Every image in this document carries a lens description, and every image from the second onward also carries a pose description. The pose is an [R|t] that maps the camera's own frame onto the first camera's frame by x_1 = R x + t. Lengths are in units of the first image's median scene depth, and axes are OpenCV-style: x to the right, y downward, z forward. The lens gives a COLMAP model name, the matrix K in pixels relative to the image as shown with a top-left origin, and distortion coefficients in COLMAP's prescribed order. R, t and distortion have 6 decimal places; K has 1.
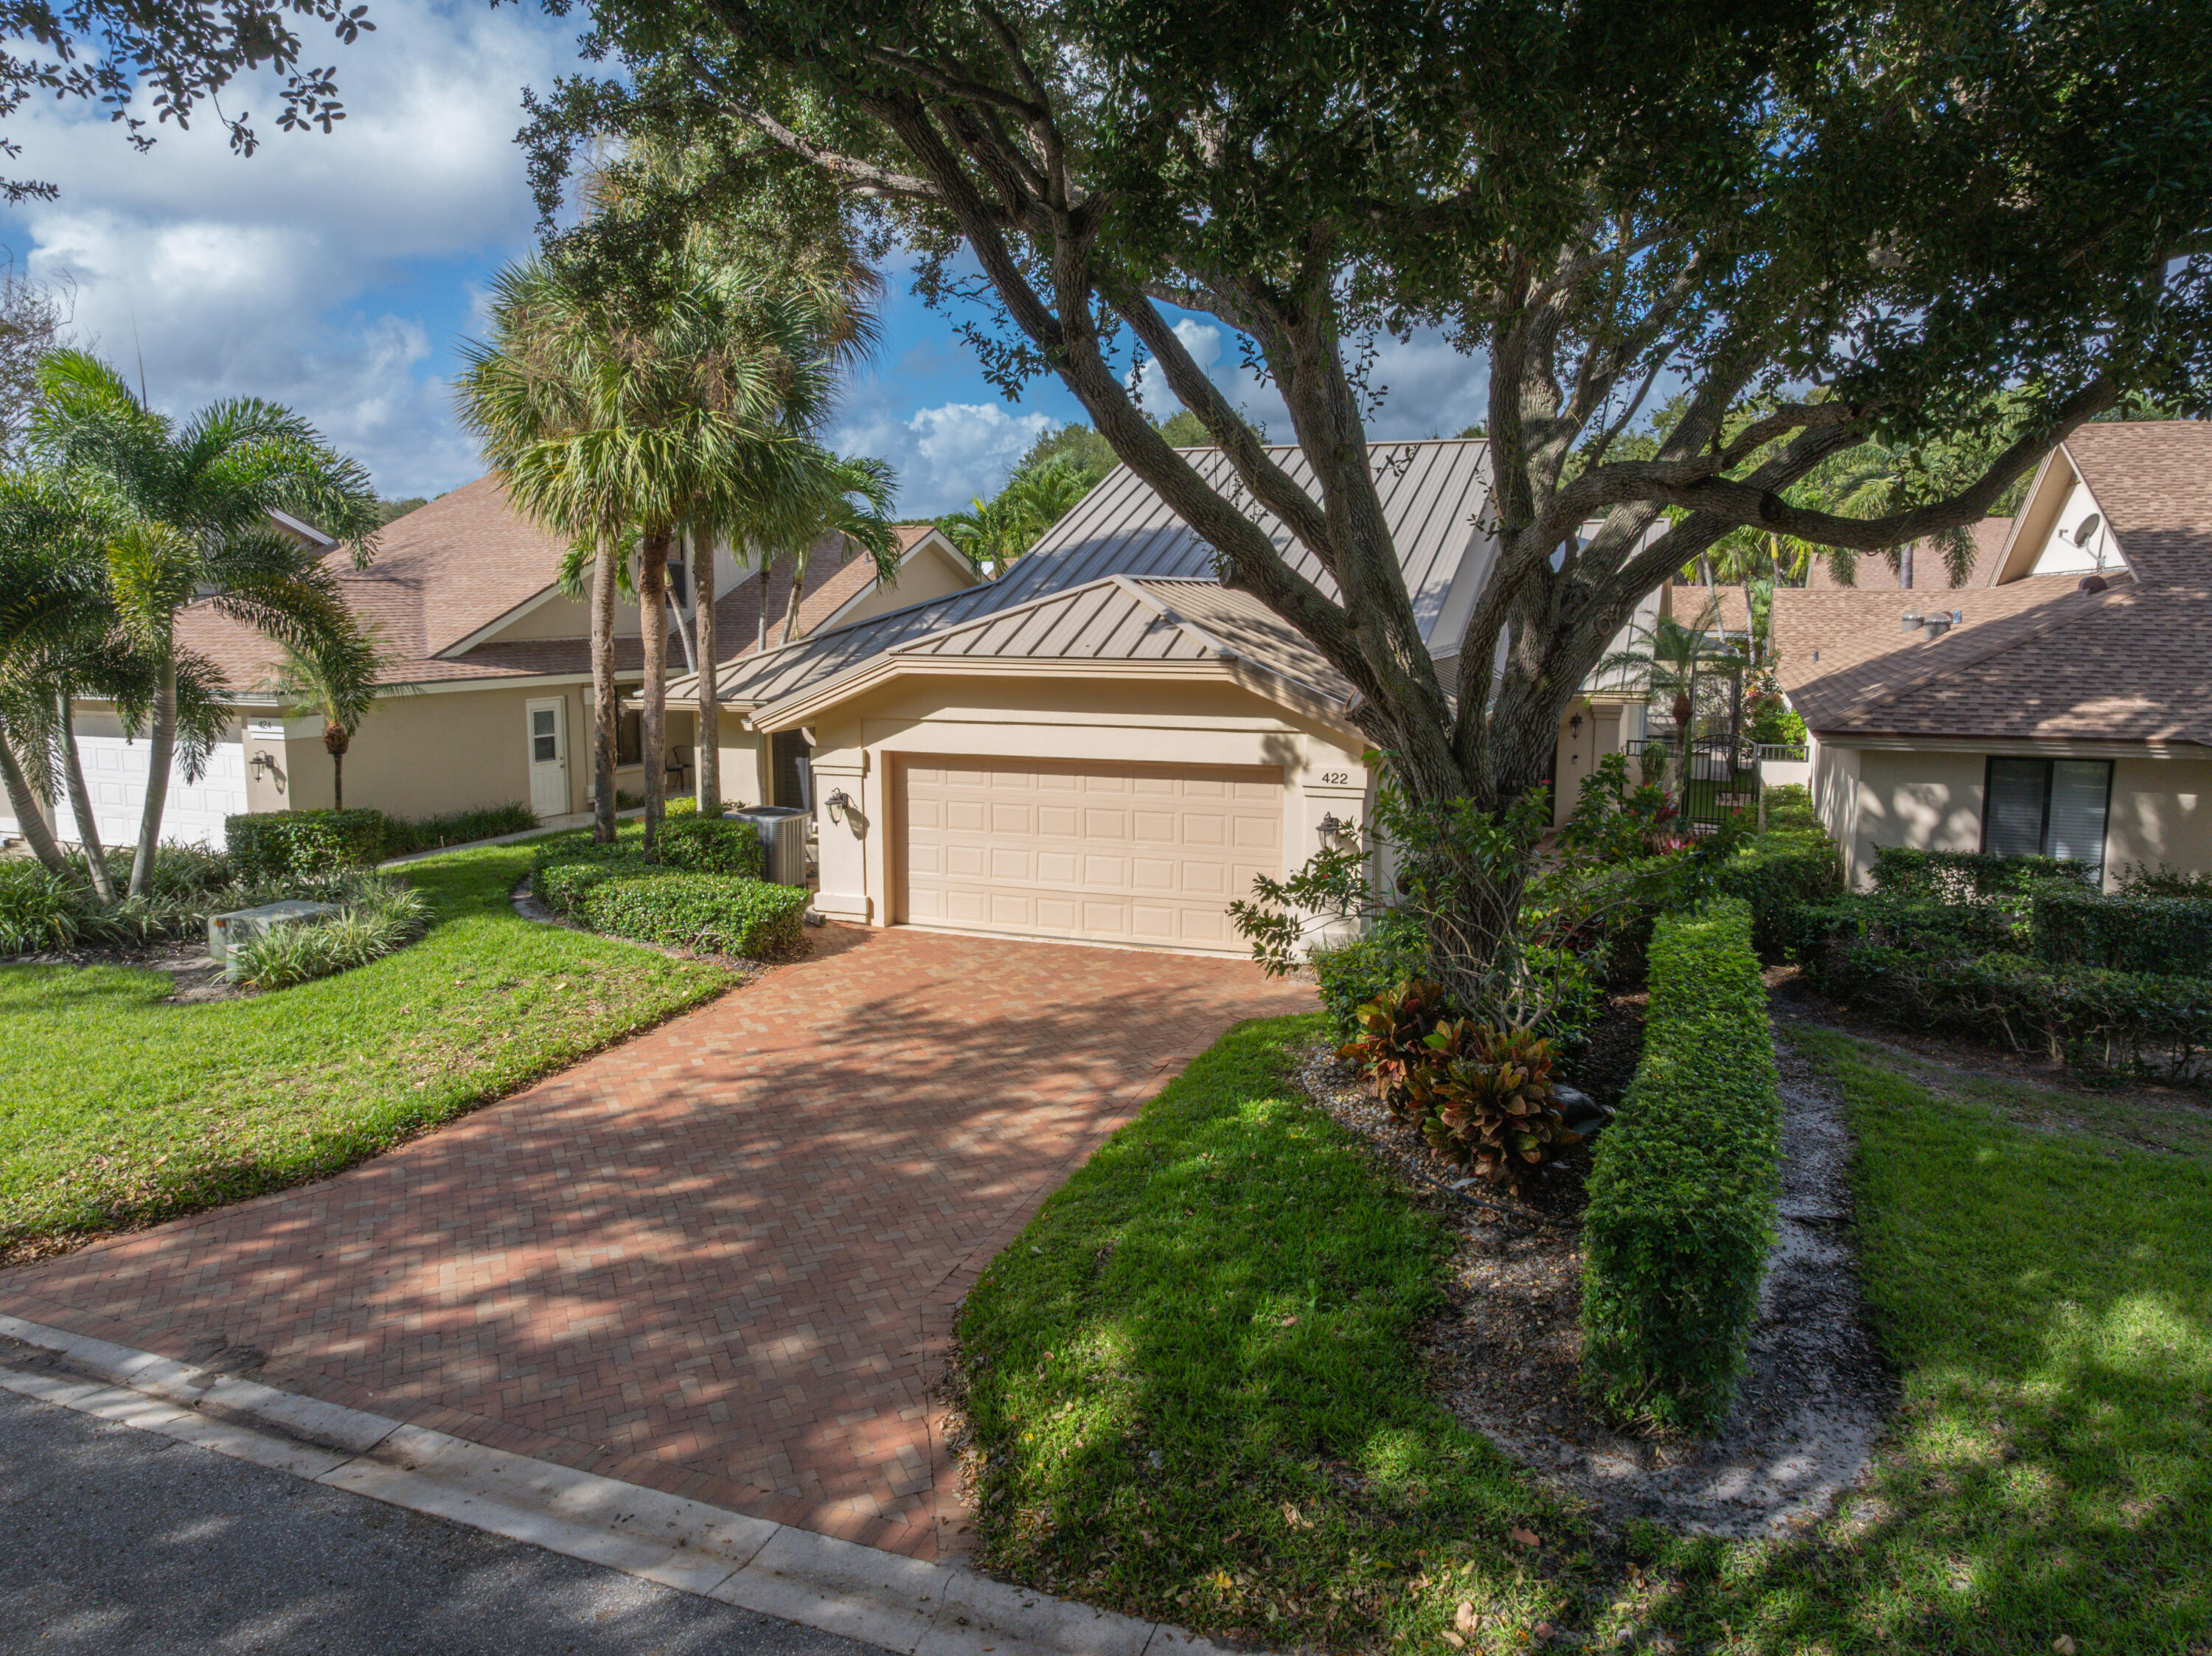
lens RADIAL K [[1577.7, 0, 1108.8], [0, 1577.7, 829.5], [0, 0, 1]] dist [-0.008957, -0.003749]
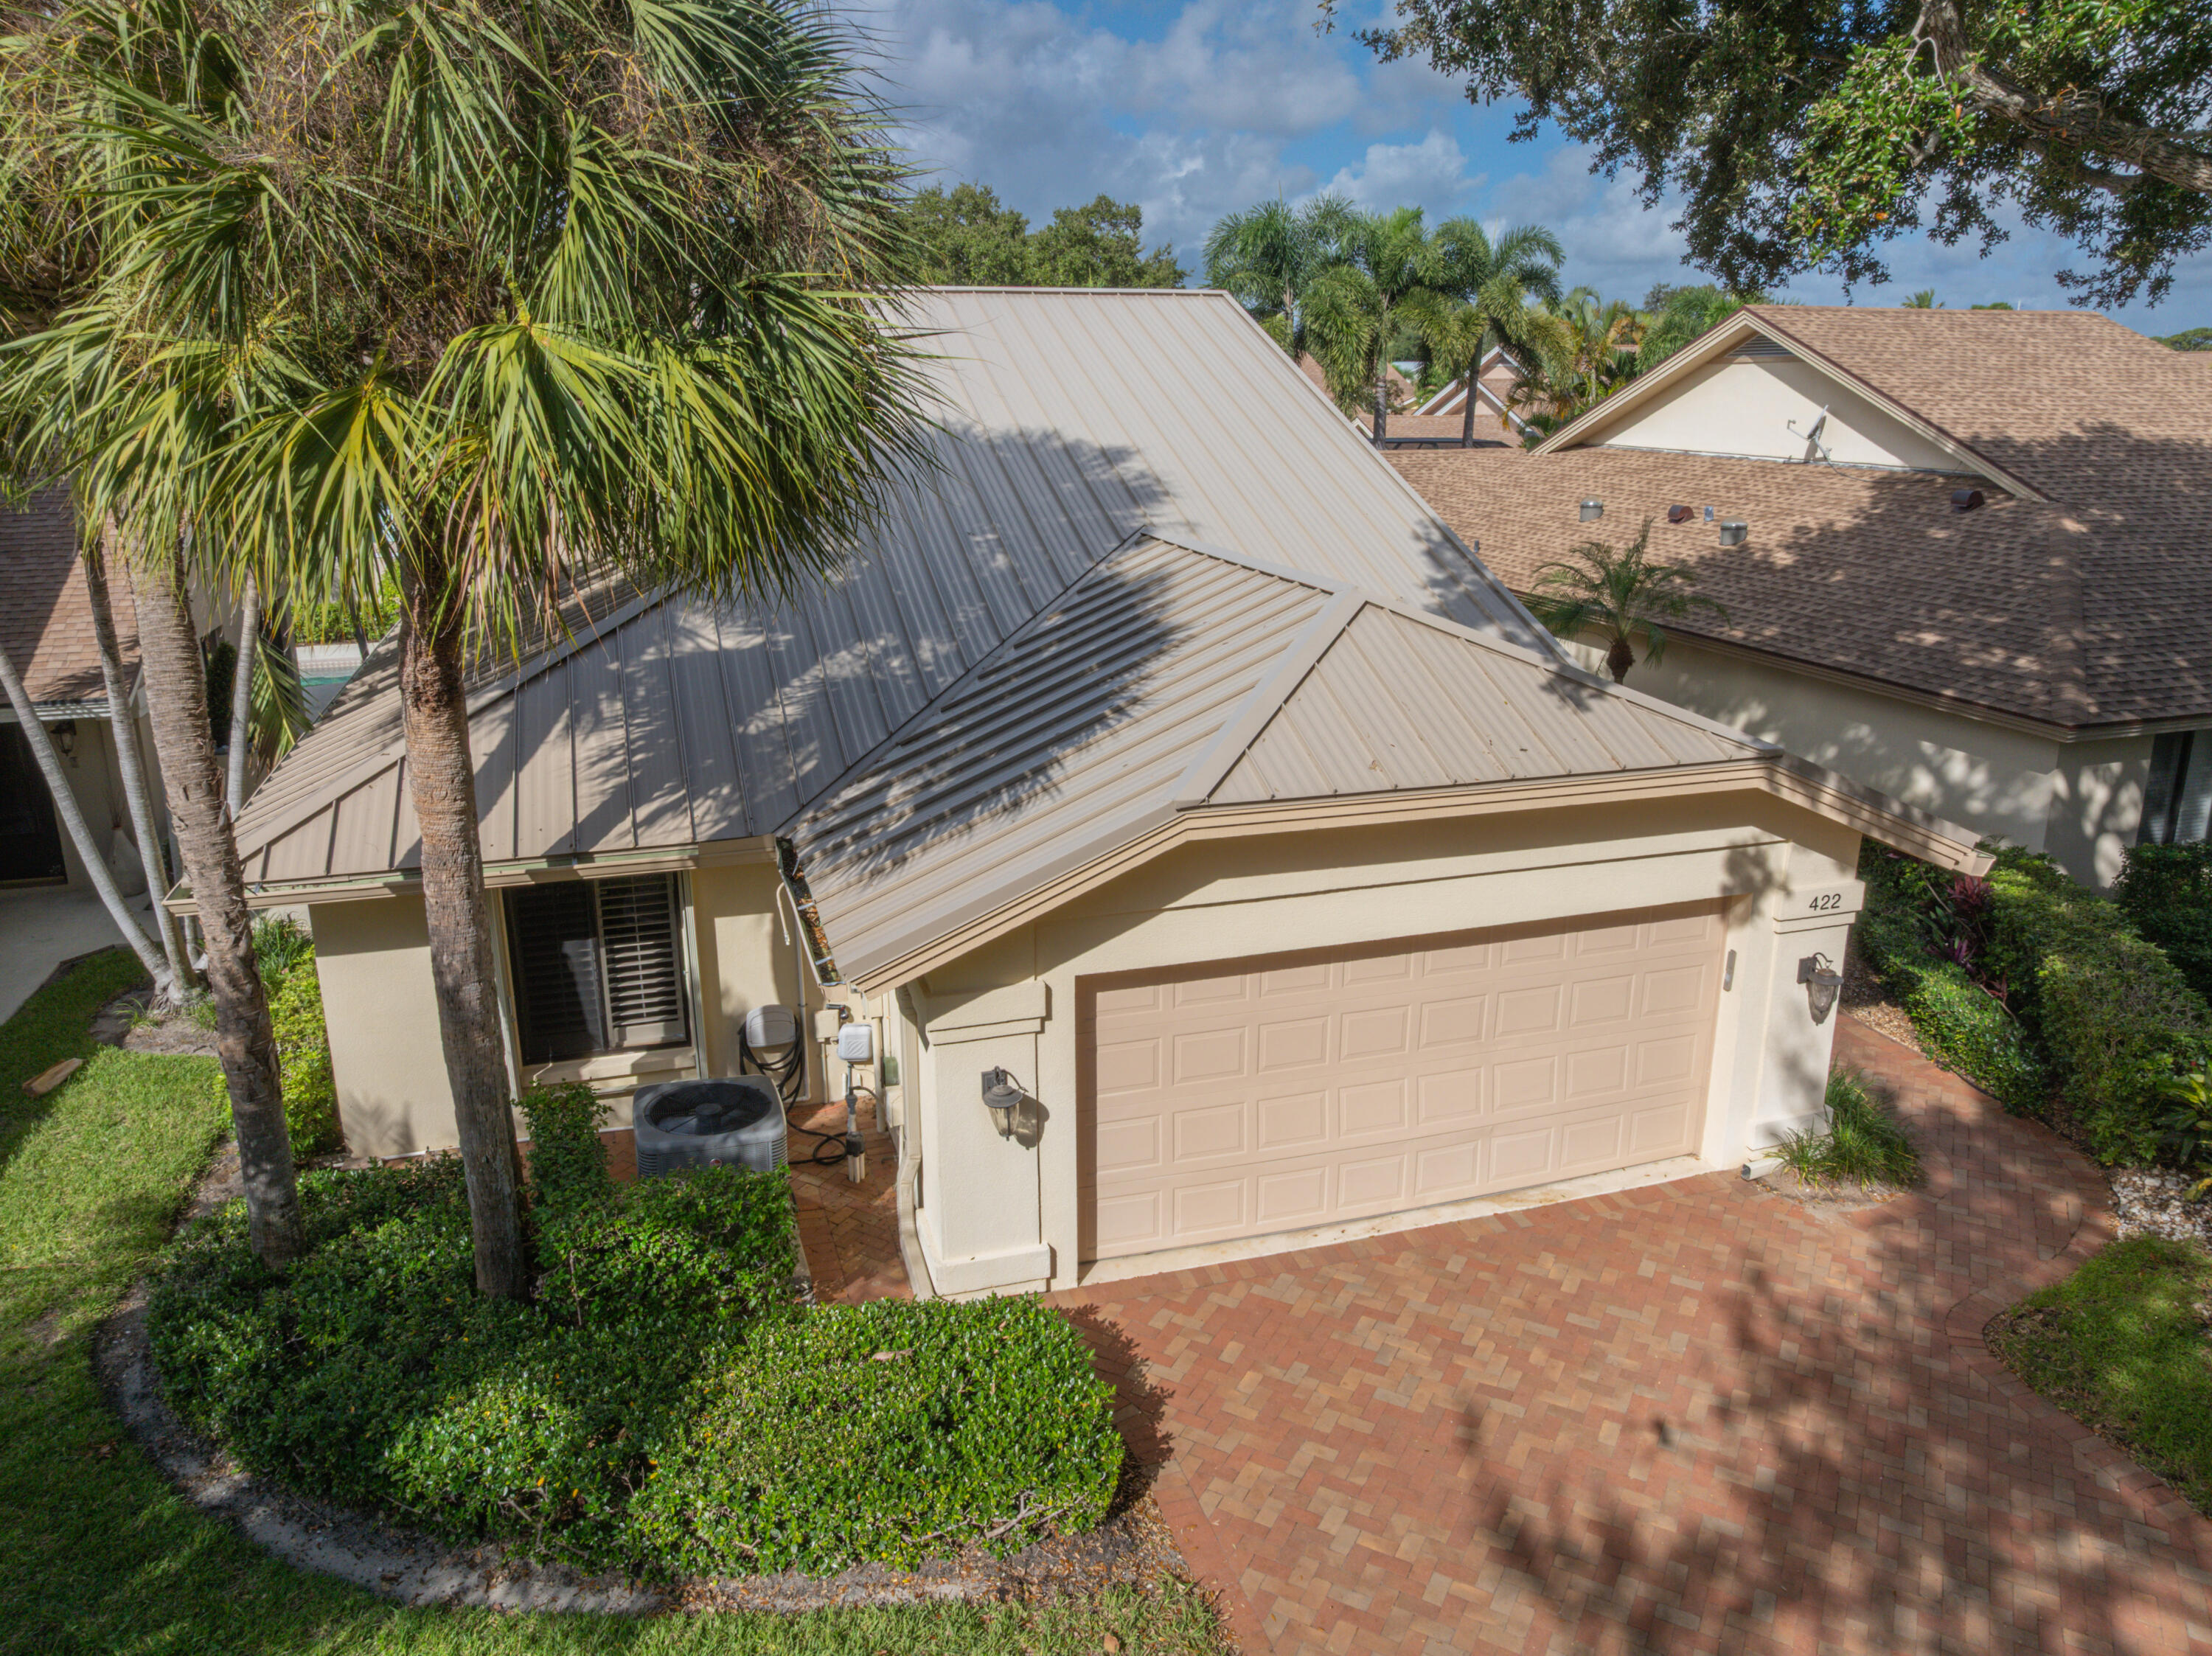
lens RADIAL K [[1577.7, 0, 1105.6], [0, 1577.7, 828.0], [0, 0, 1]] dist [-0.008957, -0.003749]
pose [[0.757936, -0.188827, 0.624402, -0.496575], [0.090099, 0.978317, 0.186488, -0.212710], [-0.646077, -0.085088, 0.758515, 0.682931]]
